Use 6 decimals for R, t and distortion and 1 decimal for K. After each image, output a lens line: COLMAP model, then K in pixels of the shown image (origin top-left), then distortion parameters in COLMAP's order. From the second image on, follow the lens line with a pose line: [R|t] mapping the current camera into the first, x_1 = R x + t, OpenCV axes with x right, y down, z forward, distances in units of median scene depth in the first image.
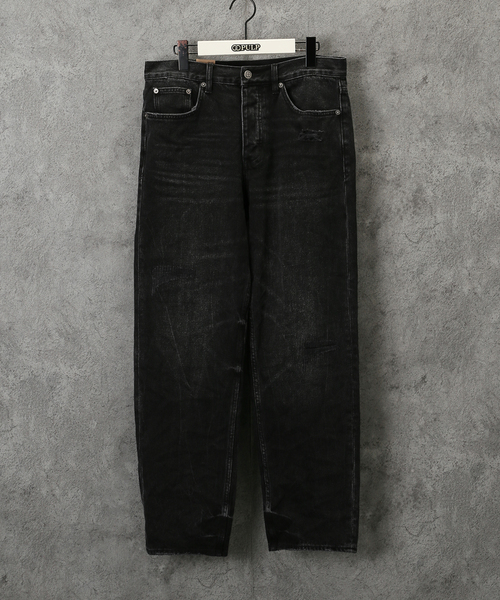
lens RADIAL K [[851.0, 0, 256.5], [0, 851.0, 272.1], [0, 0, 1]] dist [0.019462, 0.000000]
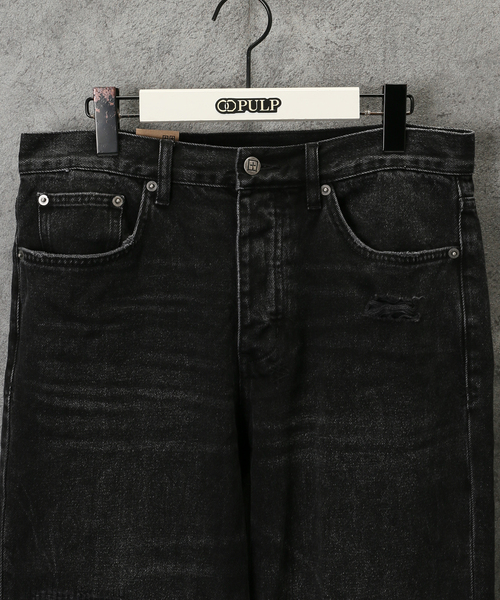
lens RADIAL K [[888.6, 0, 255.1], [0, 888.6, 276.0], [0, 0, 1]] dist [-0.020110, 0.000000]
pose [[0.999868, 0.012078, 0.010902, -0.012769], [-0.011744, 0.999473, -0.030250, -0.159865], [-0.011261, 0.030118, 0.999483, 0.537278]]
